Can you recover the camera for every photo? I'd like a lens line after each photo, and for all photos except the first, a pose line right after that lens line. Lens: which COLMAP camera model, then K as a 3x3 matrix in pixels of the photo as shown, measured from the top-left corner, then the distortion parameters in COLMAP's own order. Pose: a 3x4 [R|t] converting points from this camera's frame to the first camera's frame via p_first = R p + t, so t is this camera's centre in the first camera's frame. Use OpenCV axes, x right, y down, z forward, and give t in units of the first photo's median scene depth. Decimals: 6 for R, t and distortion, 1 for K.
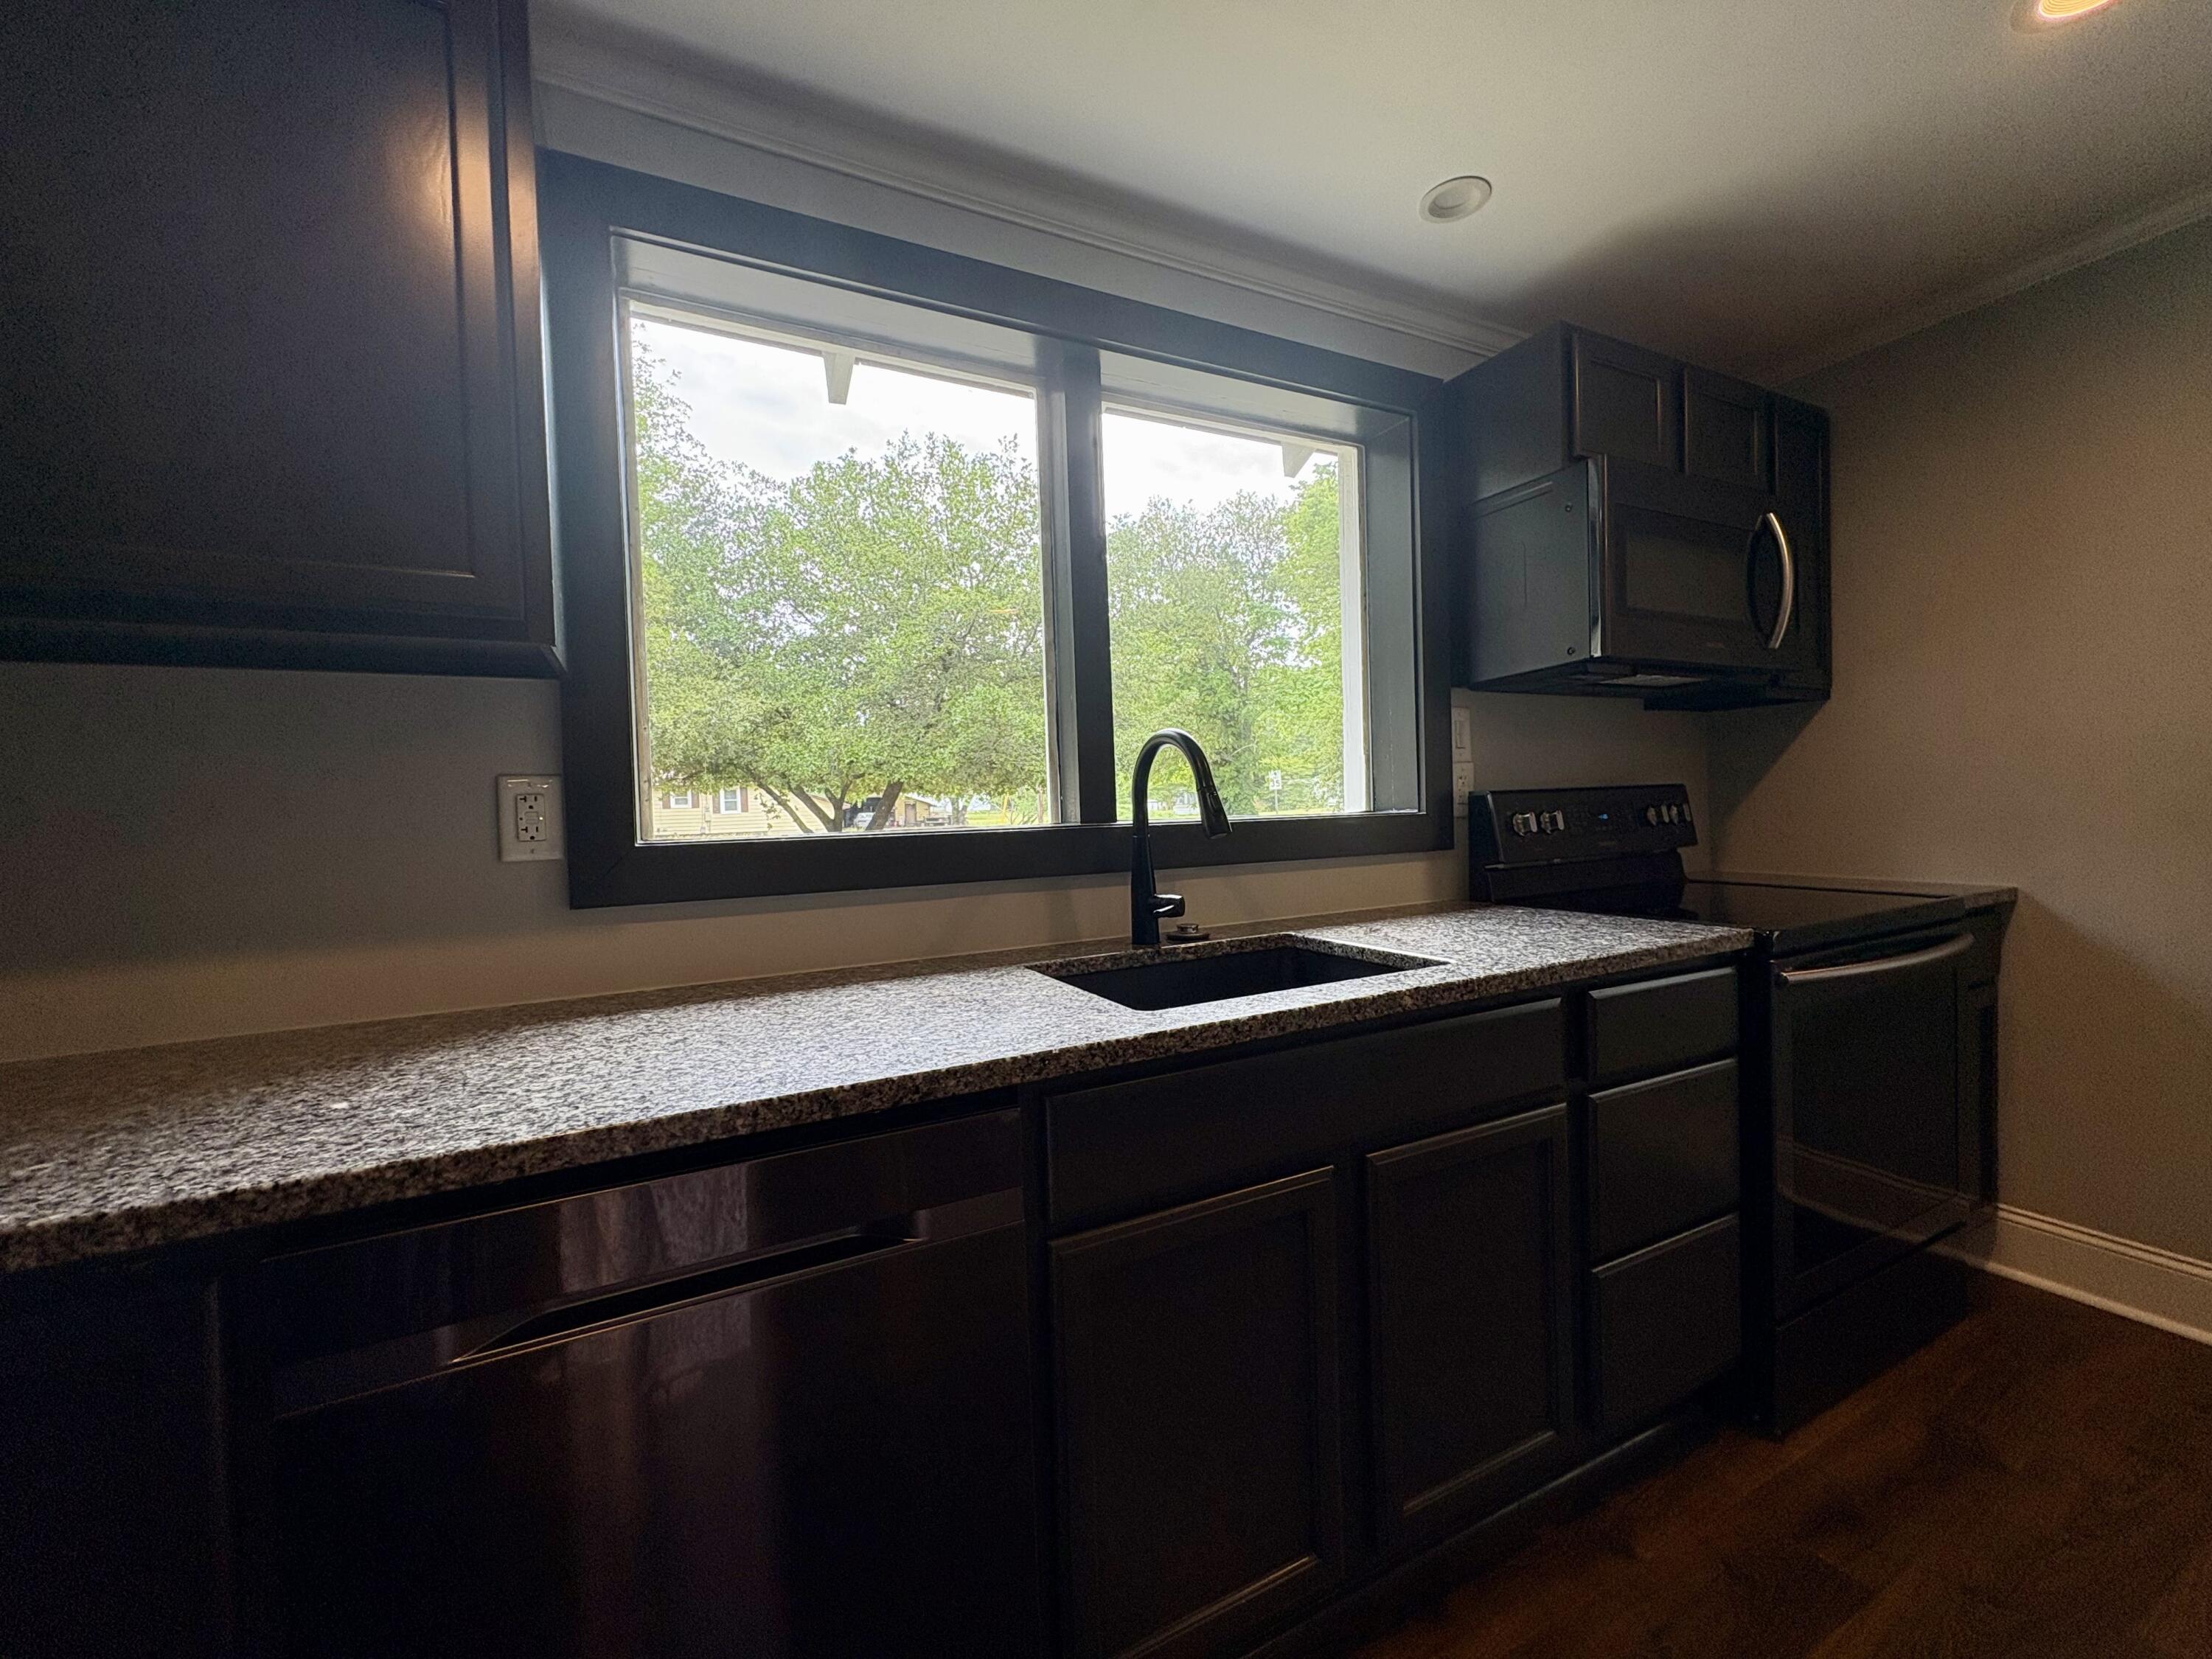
lens RADIAL K [[881.3, 0, 1105.2], [0, 881.3, 828.5], [0, 0, 1]] dist [0.001060, -0.000223]
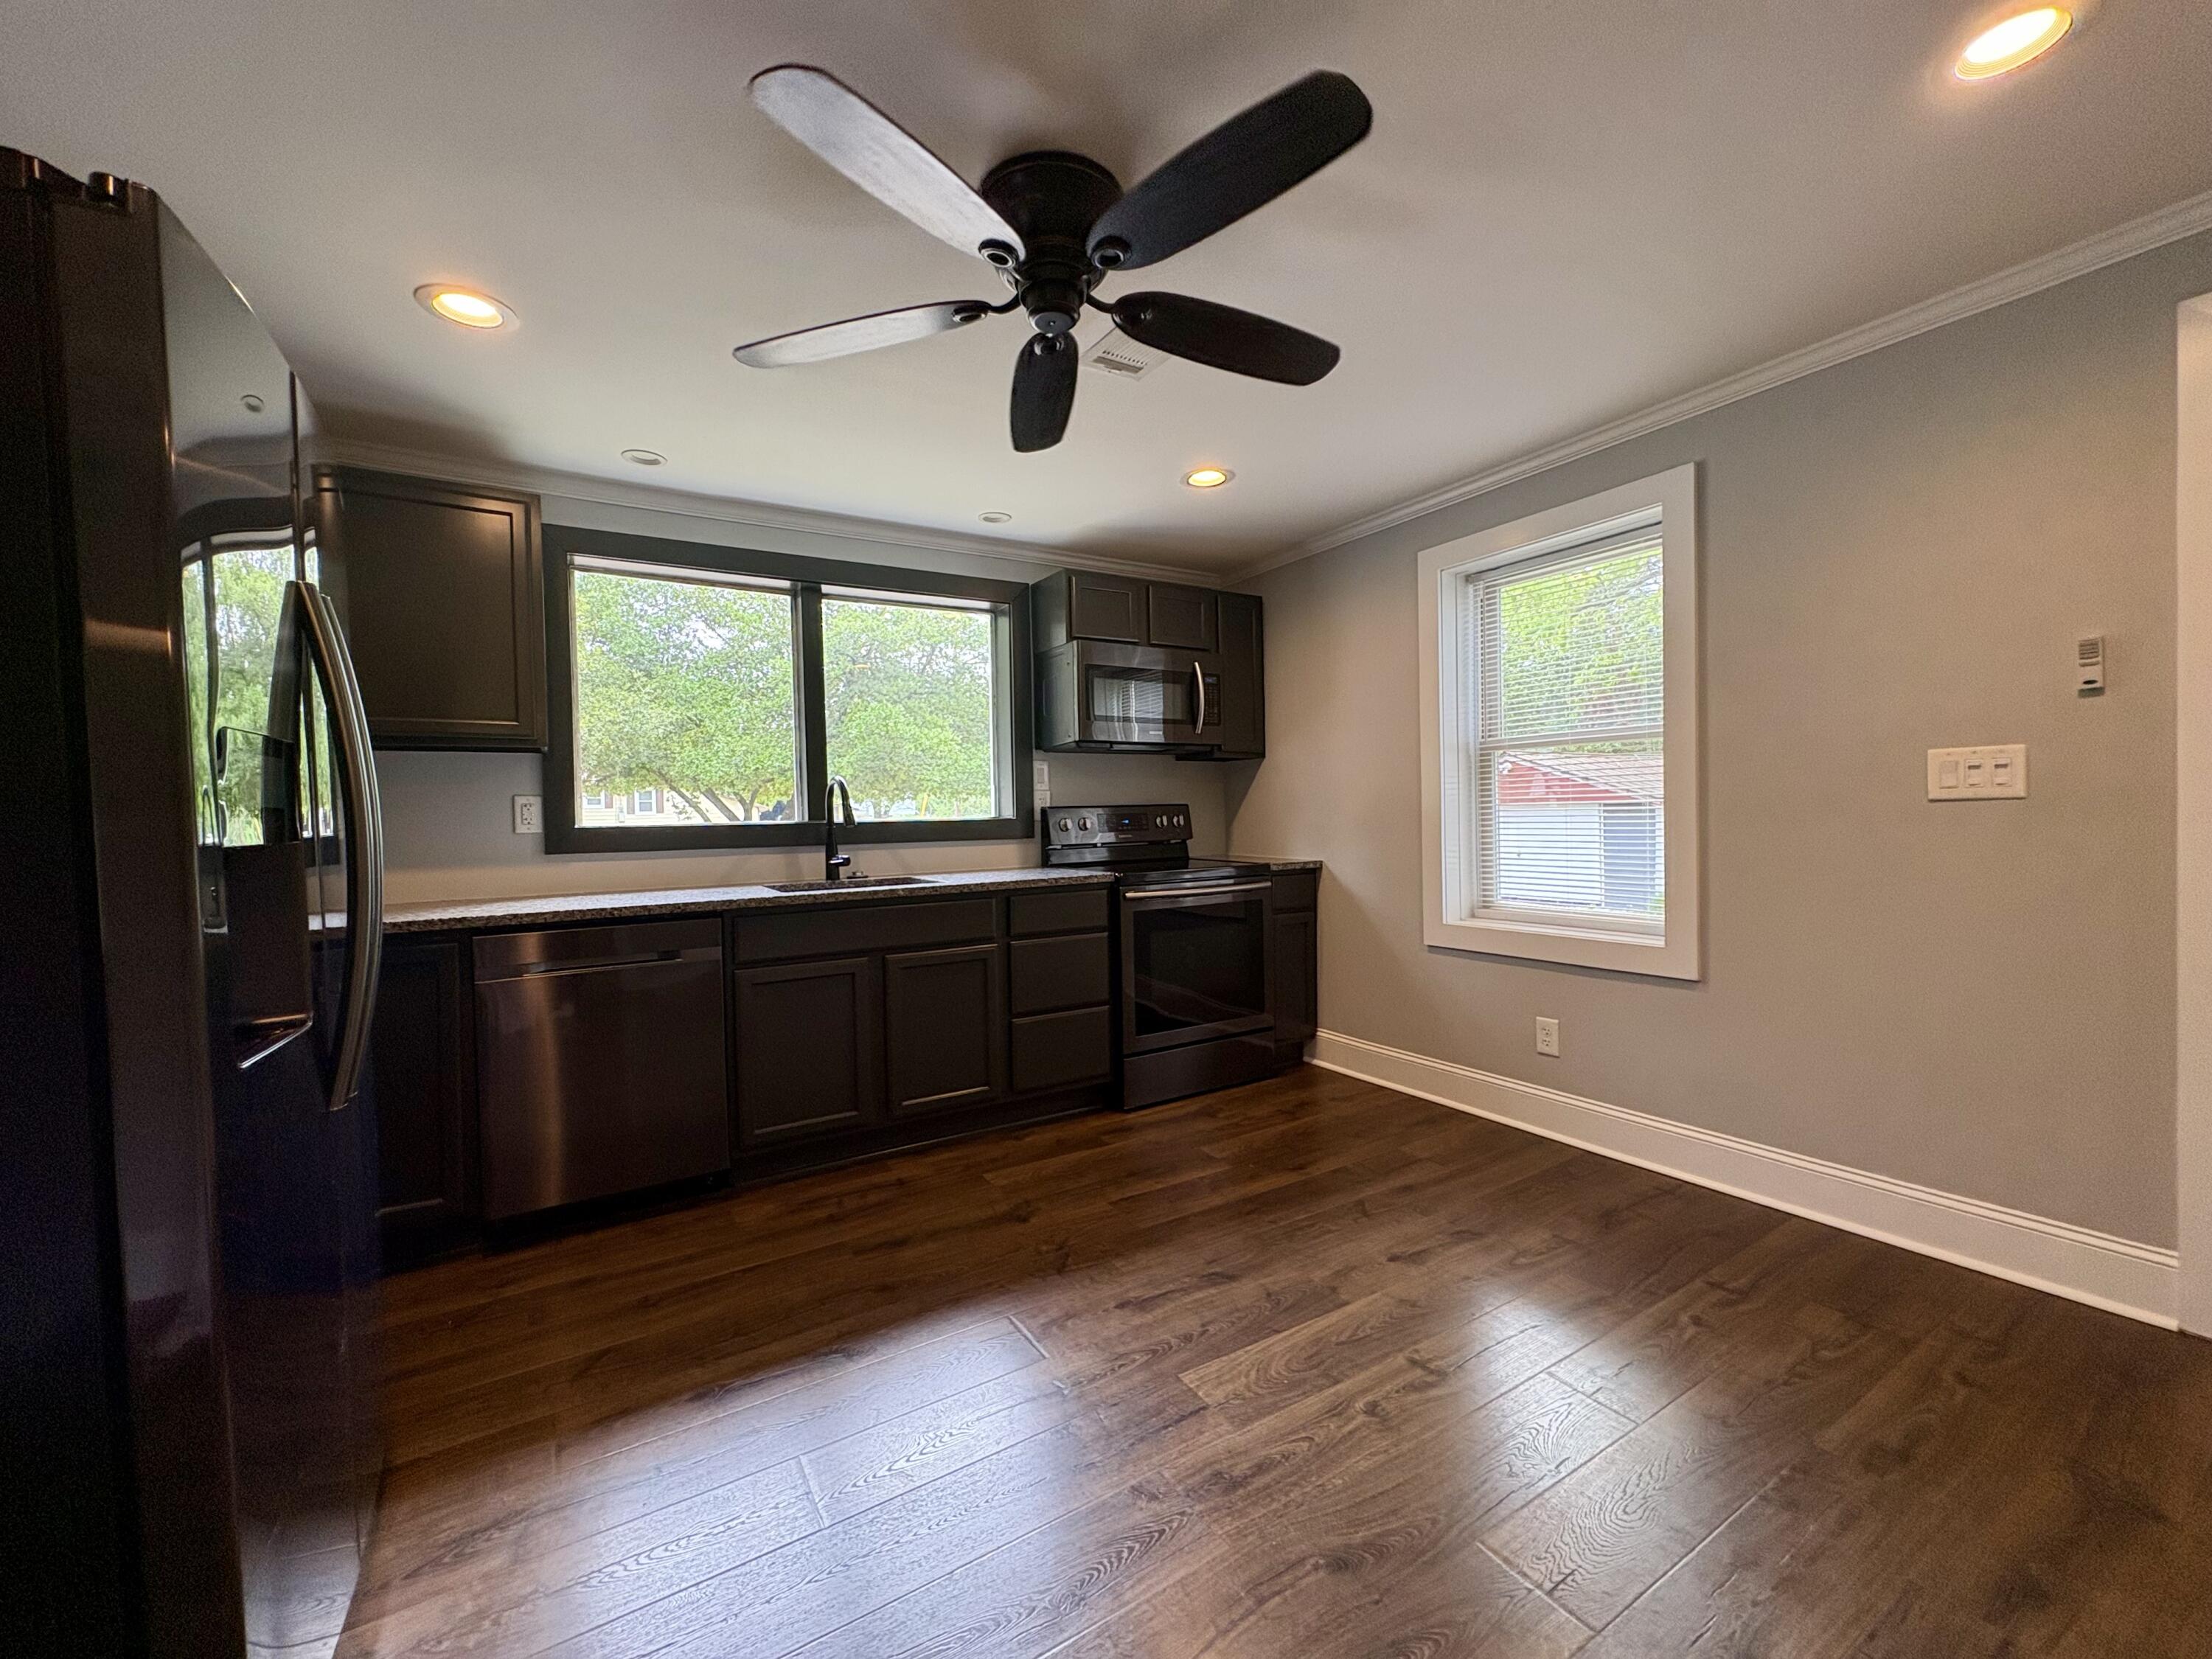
lens RADIAL K [[881.3, 0, 1100.7], [0, 881.3, 832.0], [0, 0, 1]] dist [0.001060, -0.000223]
pose [[0.997230, 0.010899, 0.073580, 0.397994], [-0.010680, 0.999937, -0.003362, 0.015688], [-0.073612, 0.002567, 0.997284, -0.836527]]
